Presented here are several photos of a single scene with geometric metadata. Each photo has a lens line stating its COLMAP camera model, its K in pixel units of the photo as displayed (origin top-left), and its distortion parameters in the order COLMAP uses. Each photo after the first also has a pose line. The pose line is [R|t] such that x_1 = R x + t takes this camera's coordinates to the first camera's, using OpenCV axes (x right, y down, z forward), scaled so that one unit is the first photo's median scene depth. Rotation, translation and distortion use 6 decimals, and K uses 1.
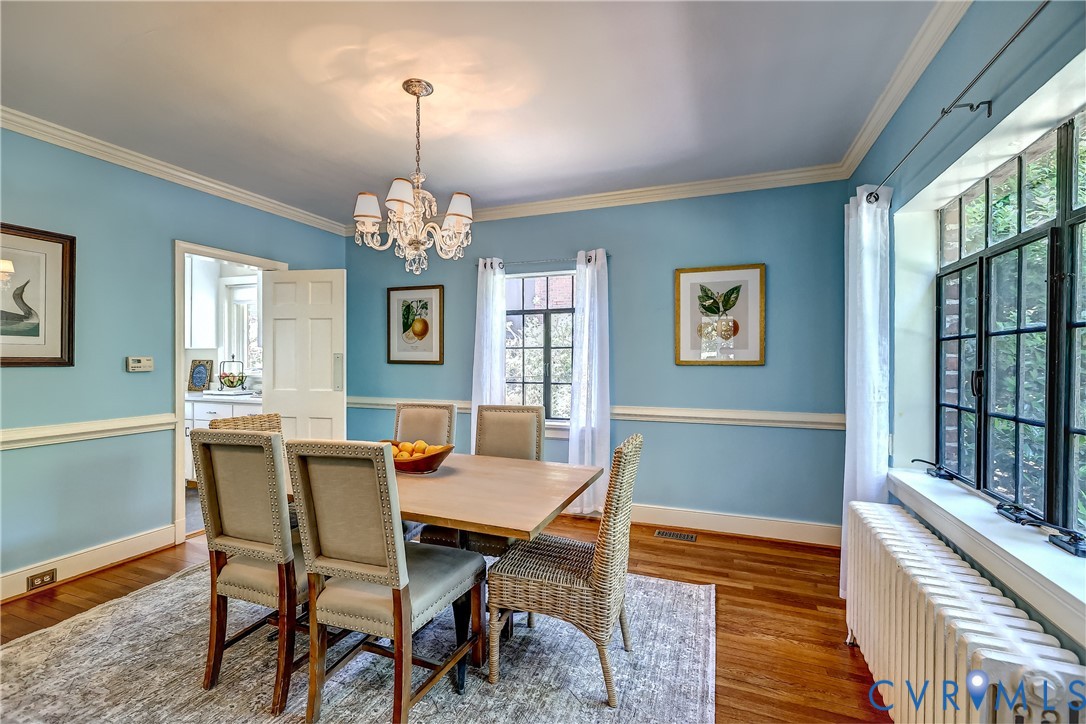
lens RADIAL K [[482.4, 0, 532.7], [0, 482.4, 362.6], [0, 0, 1]] dist [-0.002272, 0.003594]
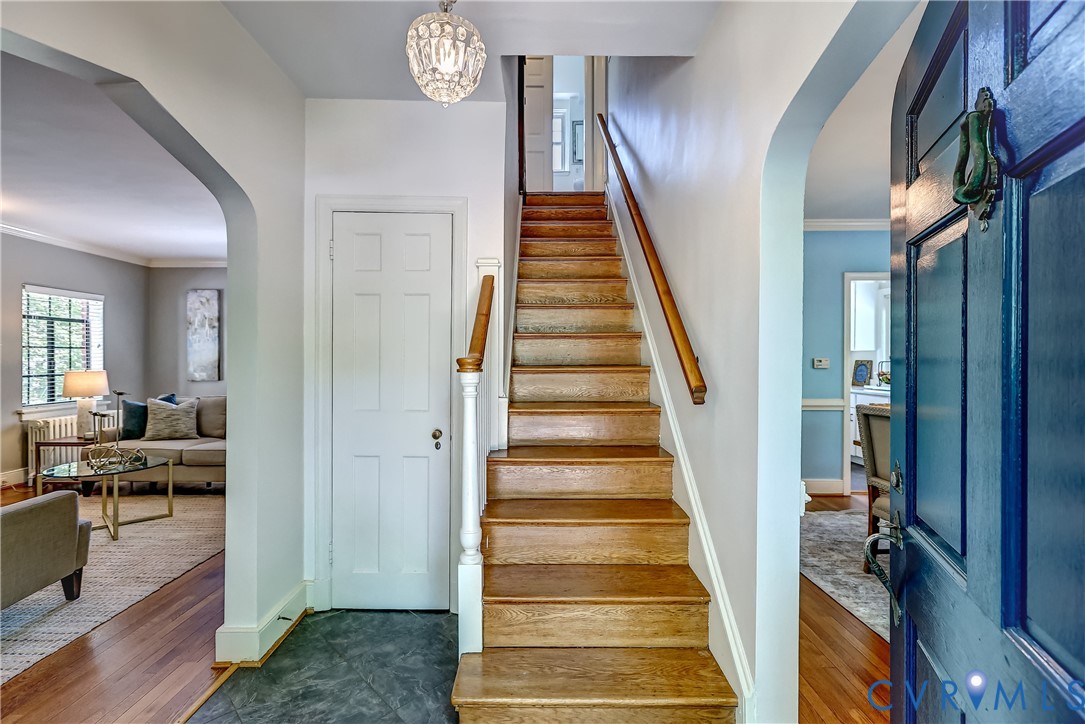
lens RADIAL K [[482.0, 0, 535.2], [0, 482.0, 361.4], [0, 0, 1]] dist [-0.002272, 0.003594]
pose [[0.363428, 0.001827, -0.931620, 0.212501], [-0.005505, 0.999985, -0.000186, 0.003011], [0.931606, 0.005196, 0.363433, -0.310469]]
